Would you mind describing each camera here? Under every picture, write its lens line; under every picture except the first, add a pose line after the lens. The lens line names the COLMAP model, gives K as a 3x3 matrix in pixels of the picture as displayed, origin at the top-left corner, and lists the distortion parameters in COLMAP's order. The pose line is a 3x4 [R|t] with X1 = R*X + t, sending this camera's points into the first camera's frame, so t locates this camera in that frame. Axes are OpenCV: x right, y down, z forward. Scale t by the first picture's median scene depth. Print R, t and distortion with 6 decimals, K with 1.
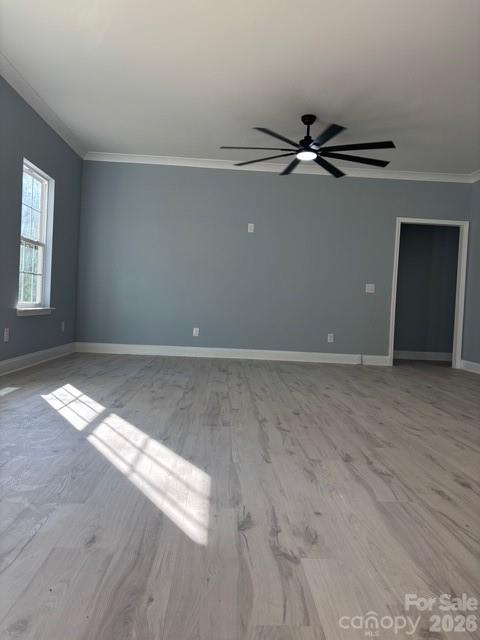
lens RADIAL K [[501.7, 0, 240.0], [0, 501.7, 319.8], [0, 0, 1]] dist [0.005407, 0.001511]
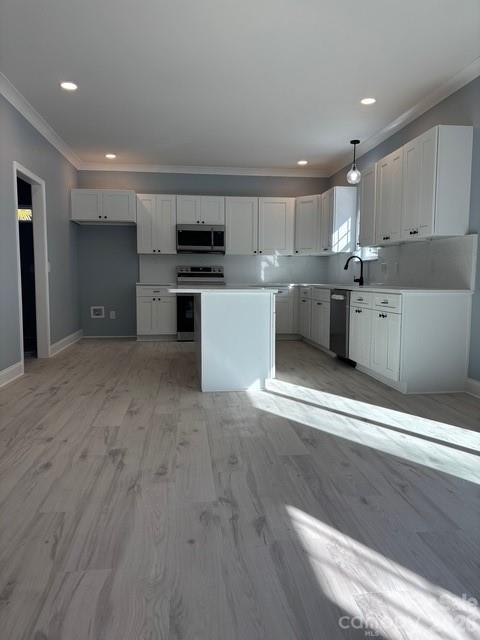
lens RADIAL K [[501.7, 0, 240.3], [0, 501.7, 320.7], [0, 0, 1]] dist [0.005407, 0.001511]
pose [[-0.995879, -0.044301, -0.079137, 0.156253], [-0.053074, 0.992239, 0.112445, -0.170272], [0.073542, 0.116182, -0.990502, 1.943344]]
